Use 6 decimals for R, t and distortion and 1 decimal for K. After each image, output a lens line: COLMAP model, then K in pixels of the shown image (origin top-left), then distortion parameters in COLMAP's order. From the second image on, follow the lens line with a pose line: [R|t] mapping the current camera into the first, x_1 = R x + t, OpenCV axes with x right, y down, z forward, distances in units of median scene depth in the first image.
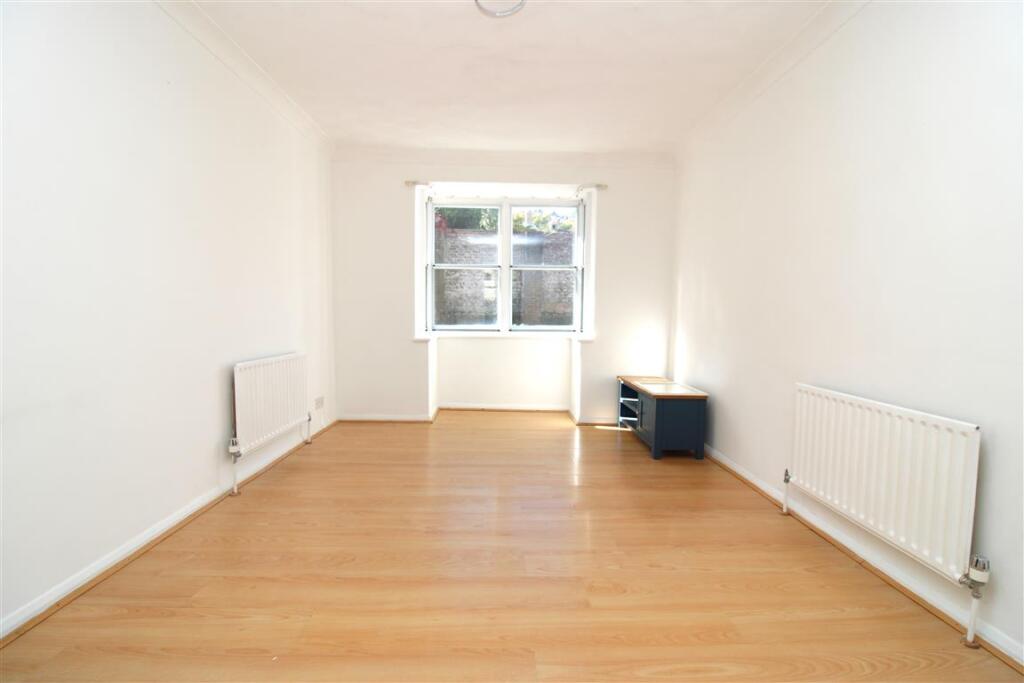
lens RADIAL K [[482.8, 0, 533.6], [0, 482.8, 342.1], [0, 0, 1]] dist [-0.001619, -0.014803]
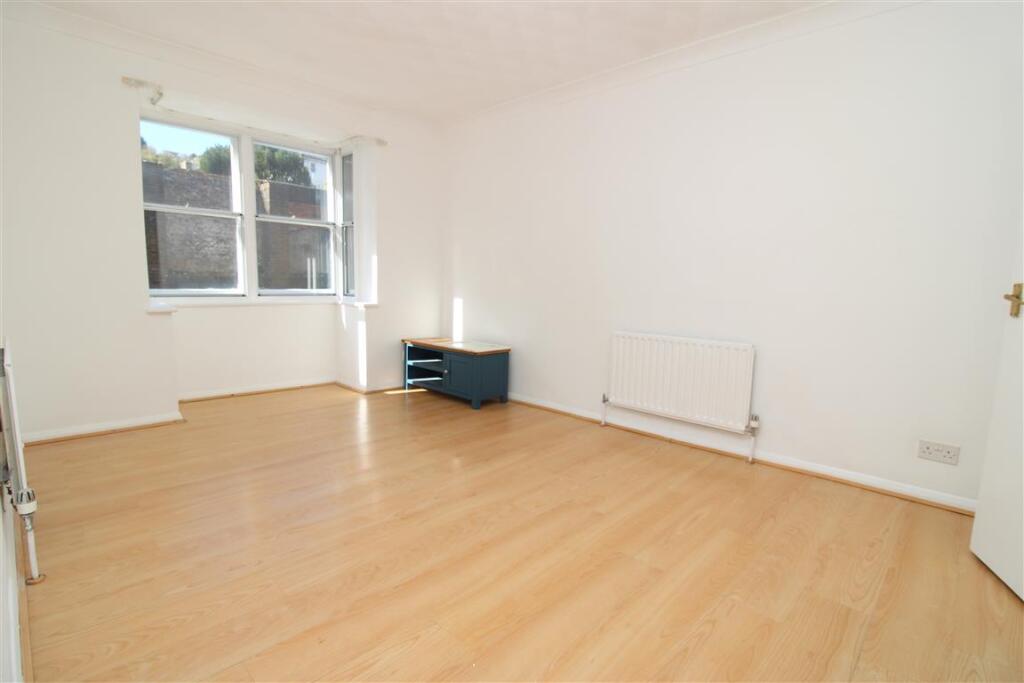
lens RADIAL K [[482.8, 0, 533.6], [0, 482.8, 342.1], [0, 0, 1]] dist [-0.001619, -0.014803]
pose [[0.704734, -0.081016, 0.704831, -0.345353], [0.023990, 0.995612, 0.090452, -0.008893], [-0.709066, -0.046836, 0.703585, 0.101394]]
